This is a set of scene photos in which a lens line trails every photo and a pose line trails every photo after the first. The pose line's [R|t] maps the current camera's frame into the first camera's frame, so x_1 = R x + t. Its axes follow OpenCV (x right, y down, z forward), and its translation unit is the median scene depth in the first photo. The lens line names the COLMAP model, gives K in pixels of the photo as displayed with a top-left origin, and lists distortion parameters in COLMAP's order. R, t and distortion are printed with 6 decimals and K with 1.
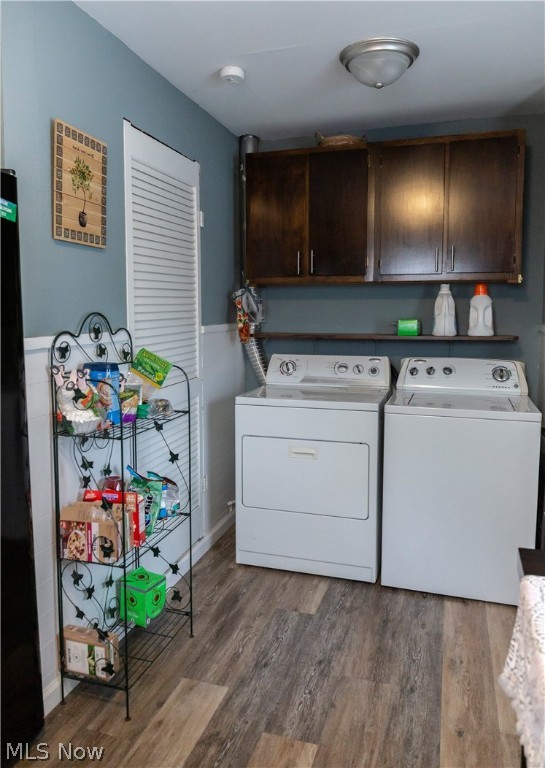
lens RADIAL K [[548.3, 0, 272.3], [0, 548.3, 356.6], [0, 0, 1]] dist [-0.017537, -0.000732]
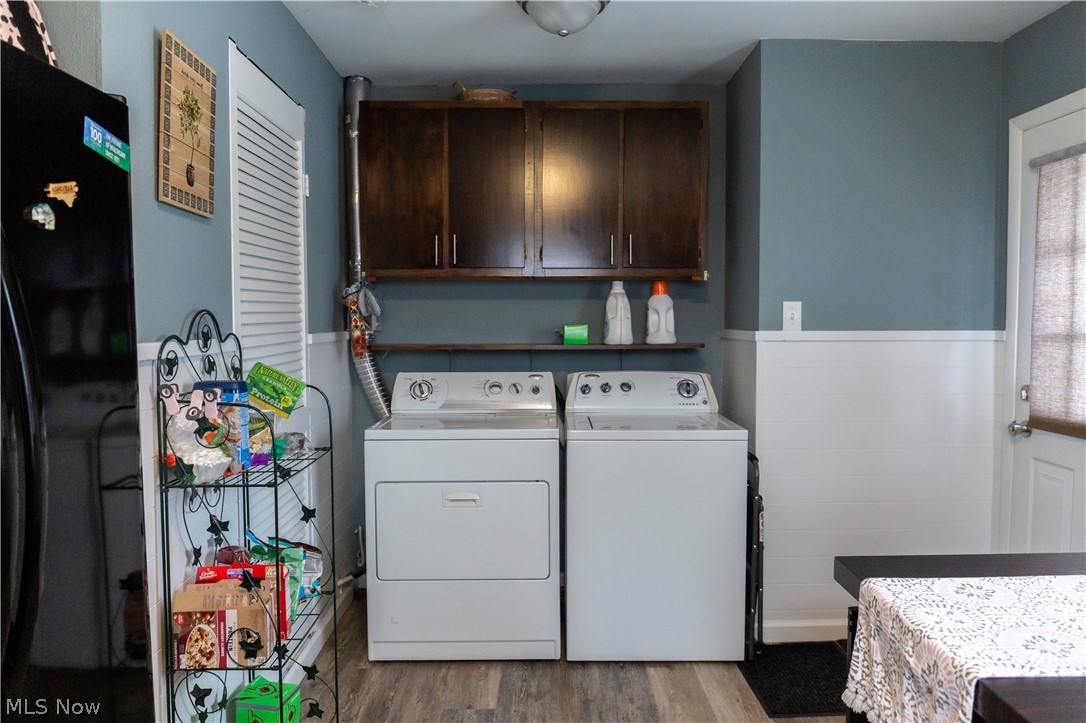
lens RADIAL K [[743.9, 0, 543.0], [0, 743.9, 361.5], [0, 0, 1]] dist [-0.007053, -0.023358]
pose [[0.950701, -0.017426, 0.309618, -0.165252], [0.027344, 0.999242, -0.027722, 0.018181], [-0.308900, 0.034822, 0.950457, -0.019259]]
